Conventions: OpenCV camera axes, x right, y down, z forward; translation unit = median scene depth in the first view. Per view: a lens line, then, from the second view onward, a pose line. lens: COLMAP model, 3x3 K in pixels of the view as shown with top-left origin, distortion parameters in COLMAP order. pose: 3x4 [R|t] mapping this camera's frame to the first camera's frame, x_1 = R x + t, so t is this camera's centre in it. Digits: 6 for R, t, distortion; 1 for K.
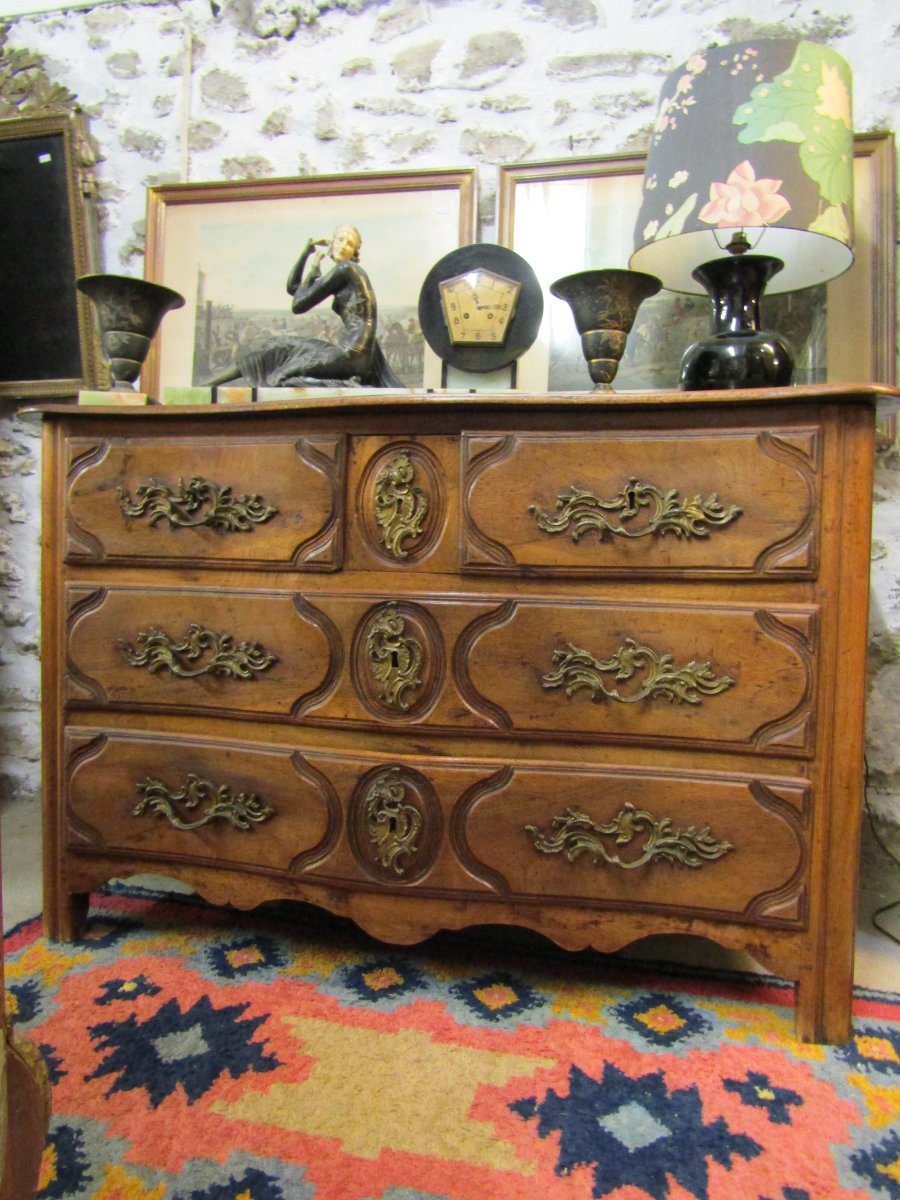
lens RADIAL K [[904.9, 0, 450.0], [0, 904.9, 600.0], [0, 0, 1]] dist [0.001446, -0.001802]
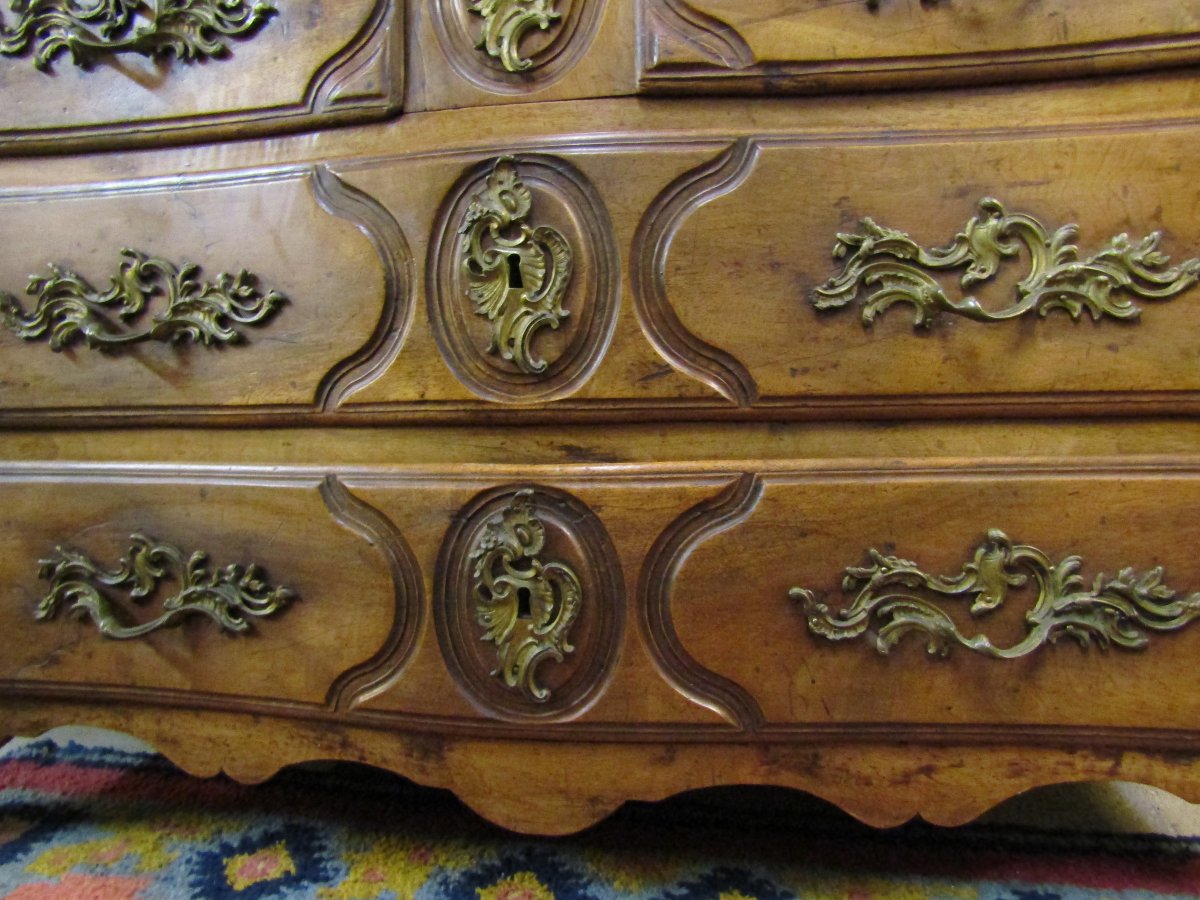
lens RADIAL K [[887.6, 0, 600.0], [0, 887.6, 450.0], [0, 0, 1]] dist [-0.025486, 0.003567]
pose [[0.997560, -0.040130, 0.057134, -0.045871], [0.039746, 0.999179, 0.007843, 0.161745], [-0.057402, -0.005553, 0.998336, 0.506983]]
